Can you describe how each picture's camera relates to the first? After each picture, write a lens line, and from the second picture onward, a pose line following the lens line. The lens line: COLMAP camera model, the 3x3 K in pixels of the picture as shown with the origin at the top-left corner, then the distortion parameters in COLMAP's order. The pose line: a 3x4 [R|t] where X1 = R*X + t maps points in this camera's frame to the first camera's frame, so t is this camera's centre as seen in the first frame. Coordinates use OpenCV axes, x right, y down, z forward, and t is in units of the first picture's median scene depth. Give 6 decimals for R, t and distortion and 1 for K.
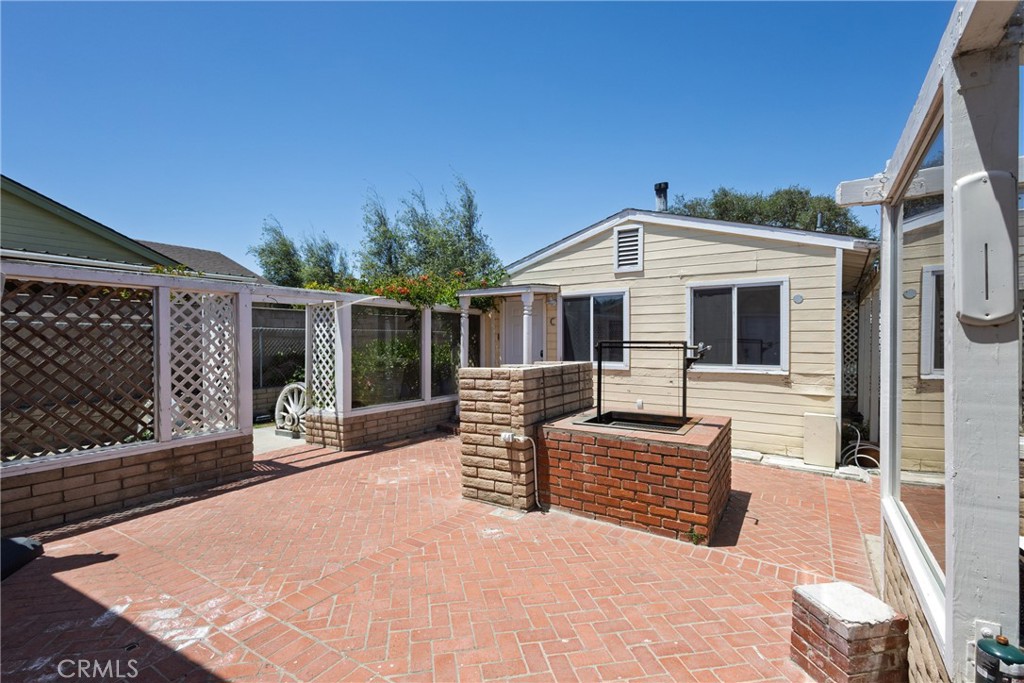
lens RADIAL K [[468.7, 0, 512.8], [0, 468.7, 341.1], [0, 0, 1]] dist [0.011718, -0.001284]
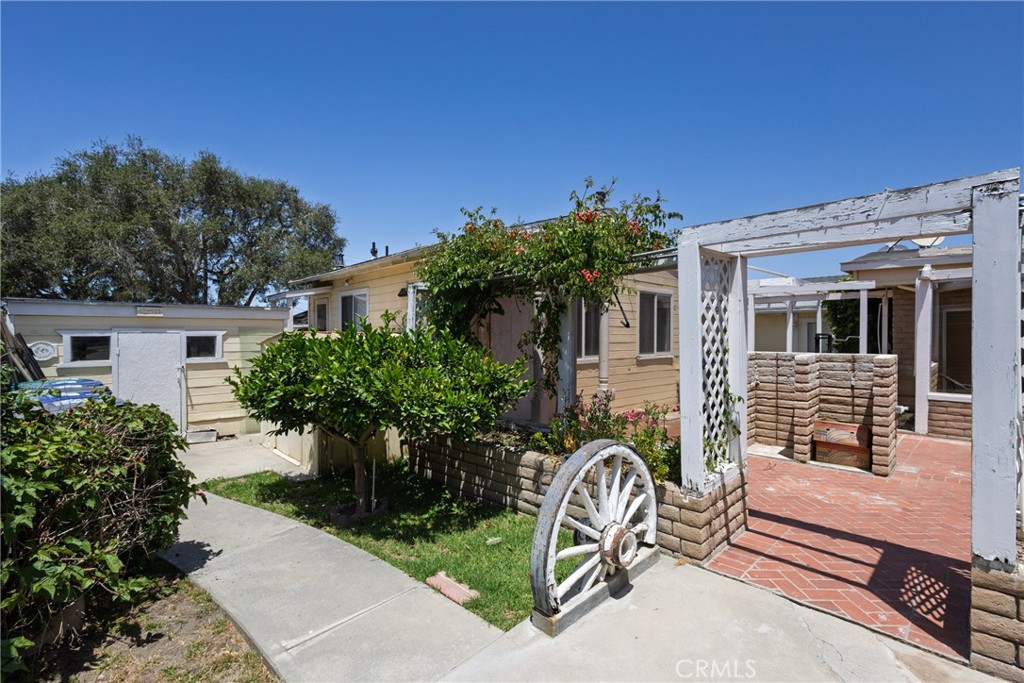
lens RADIAL K [[468.7, 0, 512.8], [0, 468.7, 341.1], [0, 0, 1]] dist [0.011718, -0.001284]
pose [[0.213956, -0.008210, 0.976809, -1.223516], [0.003296, 0.999965, 0.007683, 0.008549], [-0.976838, 0.001575, 0.213976, 1.458451]]
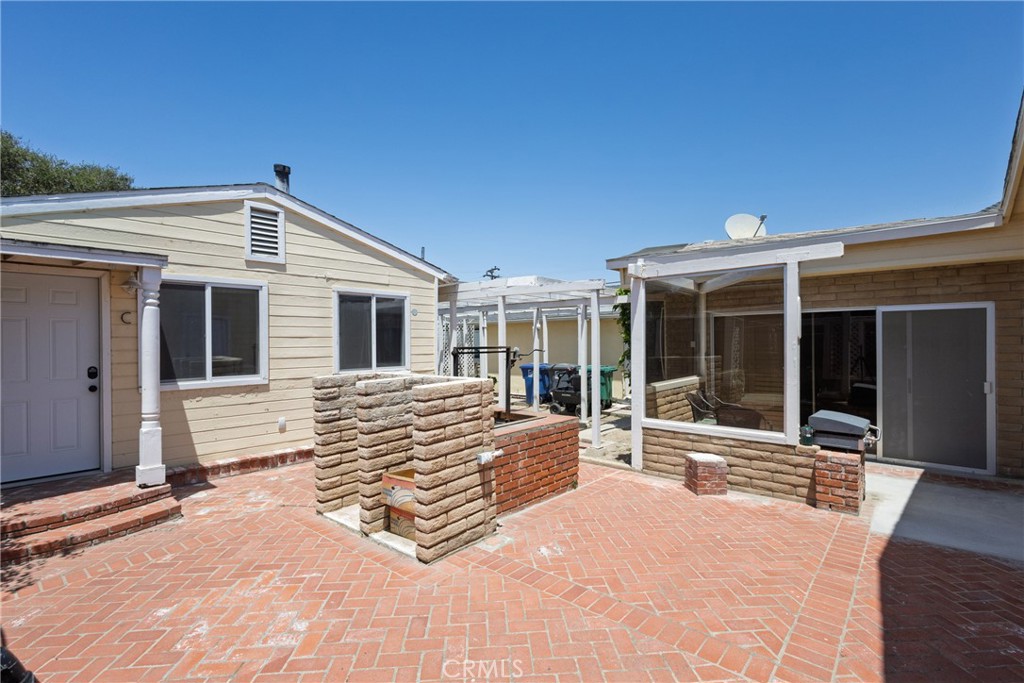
lens RADIAL K [[468.7, 0, 512.8], [0, 468.7, 341.1], [0, 0, 1]] dist [0.011718, -0.001284]
pose [[0.139642, -0.000763, 0.990202, -0.733695], [0.009521, 0.999955, -0.000573, -0.010564], [-0.990156, 0.009507, 0.139642, 0.692776]]
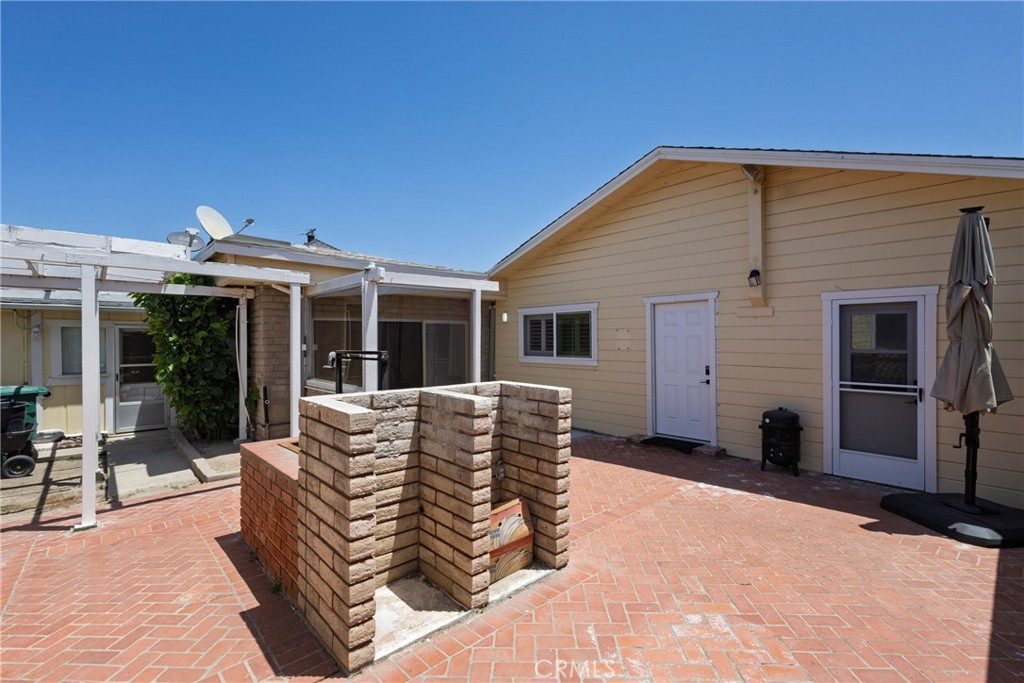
lens RADIAL K [[468.7, 0, 512.8], [0, 468.7, 341.1], [0, 0, 1]] dist [0.011718, -0.001284]
pose [[-0.965030, 0.007365, 0.262037, -0.198128], [0.009285, 0.999938, 0.006089, -0.018436], [-0.261976, 0.008309, -0.965039, 1.562587]]
